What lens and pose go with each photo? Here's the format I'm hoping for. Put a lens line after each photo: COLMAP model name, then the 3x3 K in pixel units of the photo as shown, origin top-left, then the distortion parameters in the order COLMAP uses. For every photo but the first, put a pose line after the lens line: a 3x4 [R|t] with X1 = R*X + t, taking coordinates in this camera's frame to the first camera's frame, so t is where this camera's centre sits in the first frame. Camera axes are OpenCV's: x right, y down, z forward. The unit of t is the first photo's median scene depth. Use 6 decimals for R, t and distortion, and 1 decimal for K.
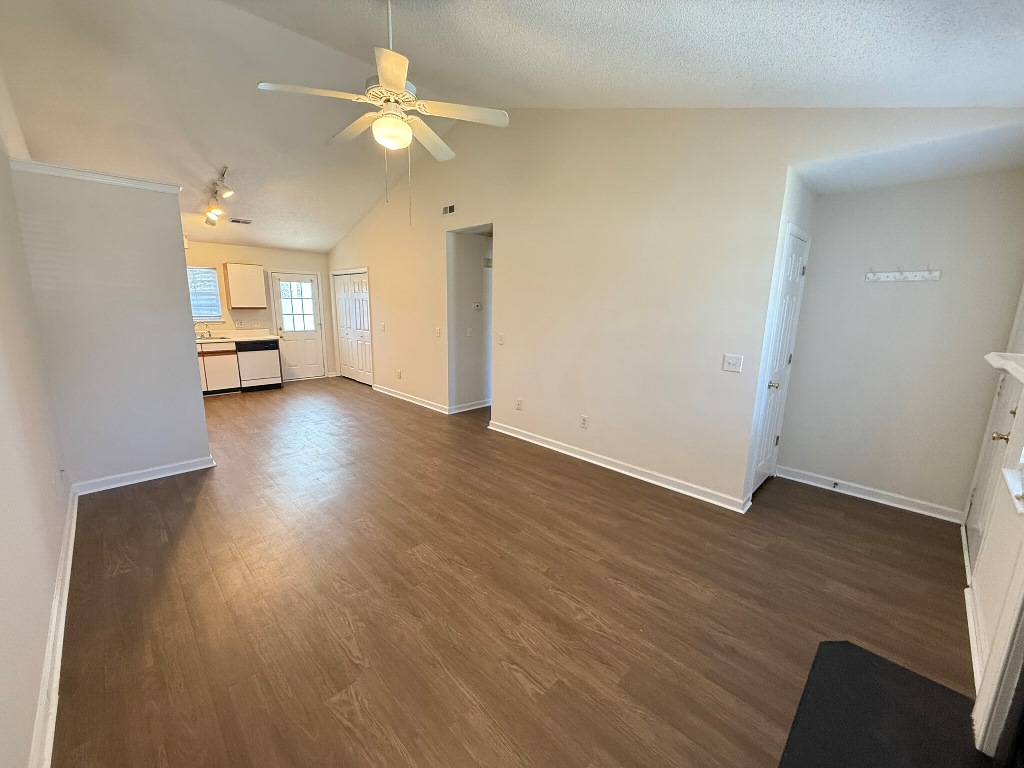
lens RADIAL K [[408.8, 0, 507.8], [0, 408.8, 382.2], [0, 0, 1]] dist [0.000181, -0.000681]
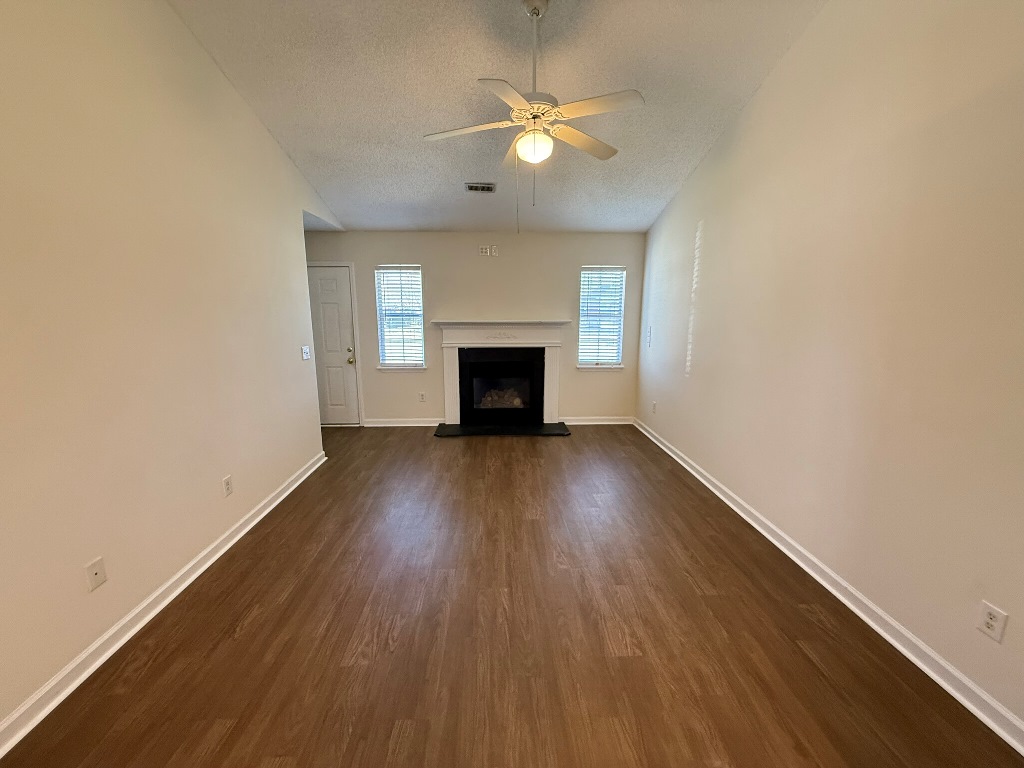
lens RADIAL K [[408.8, 0, 507.2], [0, 408.8, 384.0], [0, 0, 1]] dist [0.000181, -0.000681]
pose [[-0.737487, -0.138561, 0.660995, -0.598997], [0.119485, 0.936519, 0.329630, -0.236468], [-0.664708, 0.322076, -0.674115, 1.162598]]
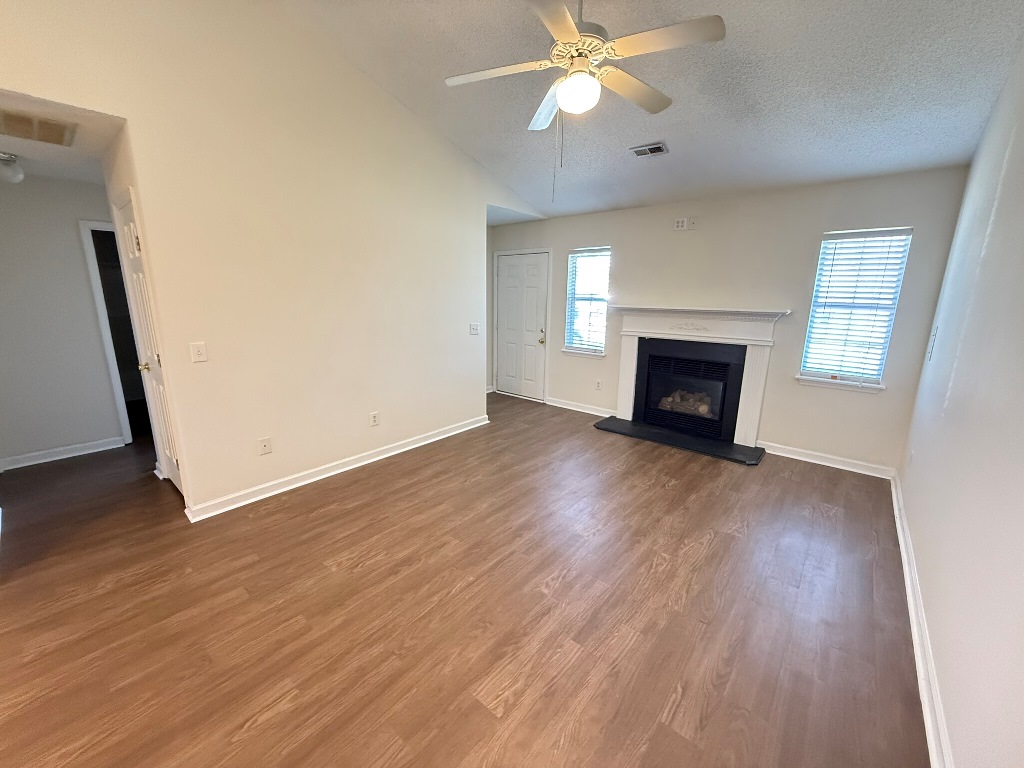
lens RADIAL K [[408.8, 0, 507.3], [0, 408.8, 383.4], [0, 0, 1]] dist [0.000181, -0.000681]
pose [[-0.088552, -0.231671, 0.968755, -0.747711], [0.179464, 0.952949, 0.244296, -0.157531], [-0.979771, 0.195489, -0.042809, 0.781088]]
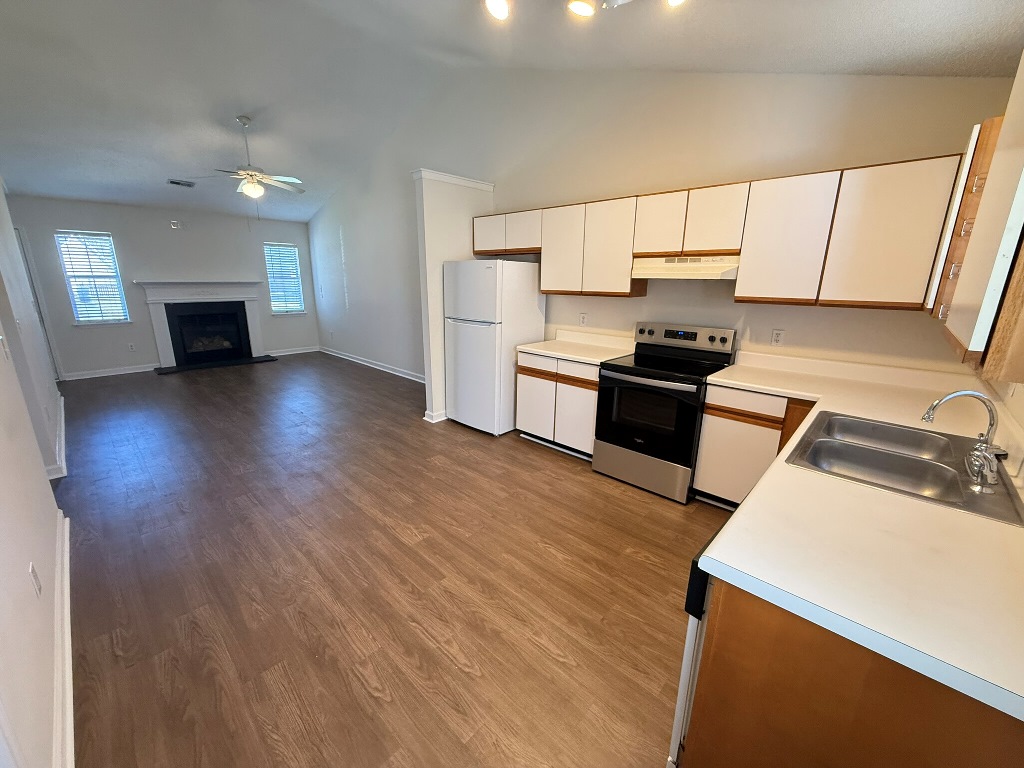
lens RADIAL K [[408.8, 0, 508.4], [0, 408.8, 384.1], [0, 0, 1]] dist [0.000181, -0.000681]
pose [[-0.998815, -0.014188, -0.046557, -0.903510], [-0.033031, 0.900149, 0.434328, -0.398726], [0.035746, 0.435351, -0.899551, 2.020433]]
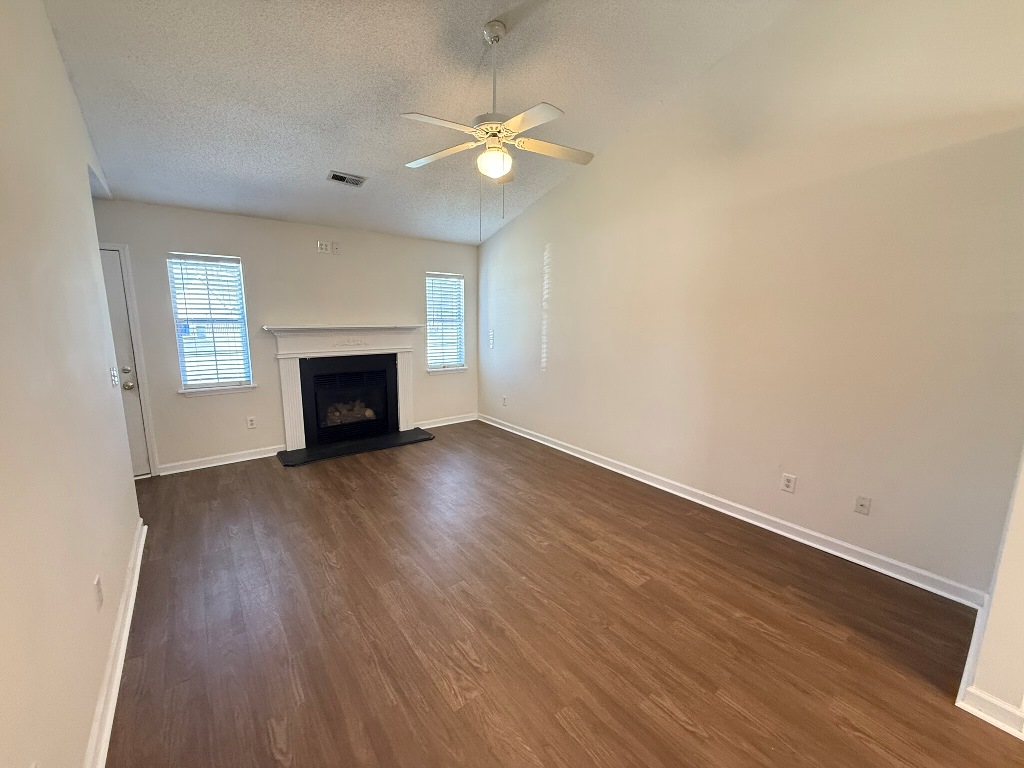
lens RADIAL K [[408.8, 0, 508.3], [0, 408.8, 383.8], [0, 0, 1]] dist [0.000181, -0.000681]
pose [[-0.993294, -0.042972, 0.107332, -0.278090], [-0.001969, 0.934514, 0.355920, -0.265537], [-0.115597, 0.353322, -0.928332, 1.342201]]
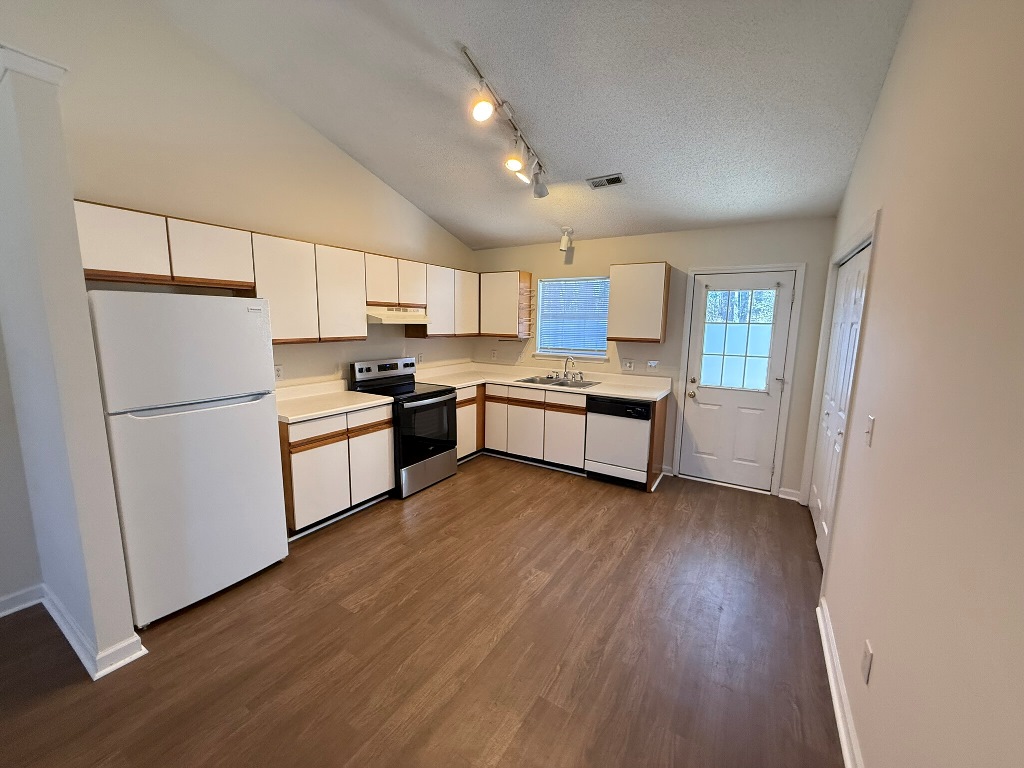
lens RADIAL K [[408.8, 0, 509.7], [0, 408.8, 384.0], [0, 0, 1]] dist [0.000181, -0.000681]
pose [[0.243713, 0.135042, -0.960400, -0.210588], [-0.197443, 0.976429, 0.087193, -0.250017], [0.949537, 0.168374, 0.264632, 1.270908]]
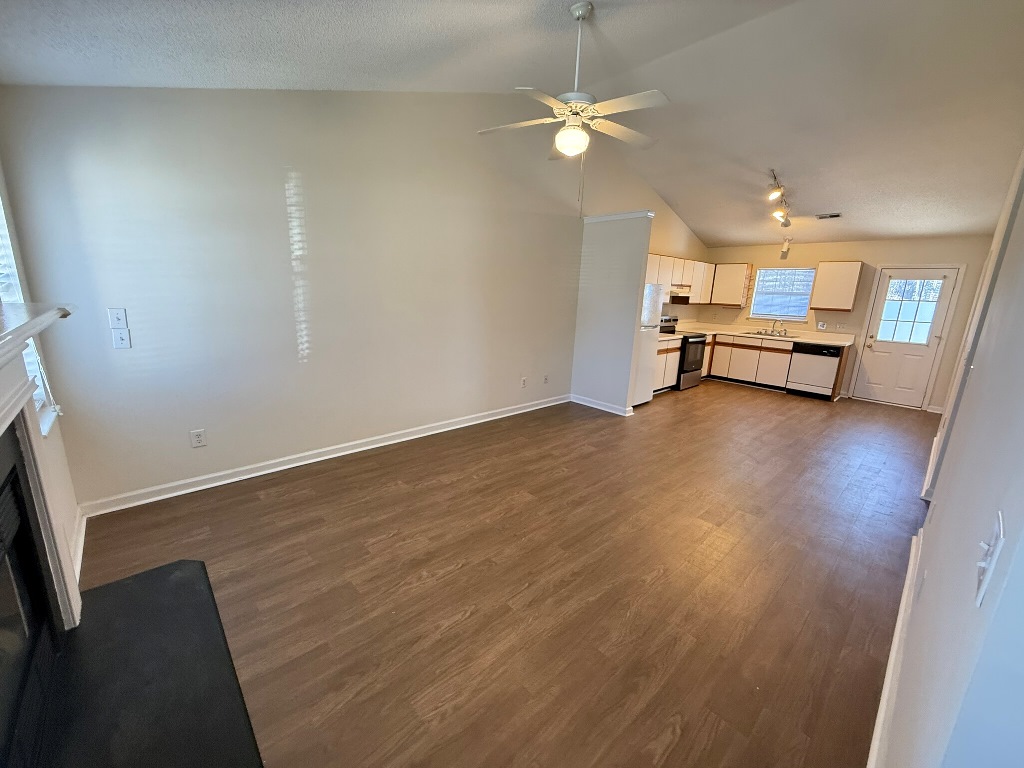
lens RADIAL K [[408.8, 0, 508.3], [0, 408.8, 383.0], [0, 0, 1]] dist [0.000181, -0.000681]
pose [[-0.030103, 0.209402, -0.977366, 0.595923], [-0.226243, 0.951005, 0.210722, -0.097615], [0.973606, 0.227466, 0.018748, 0.574018]]
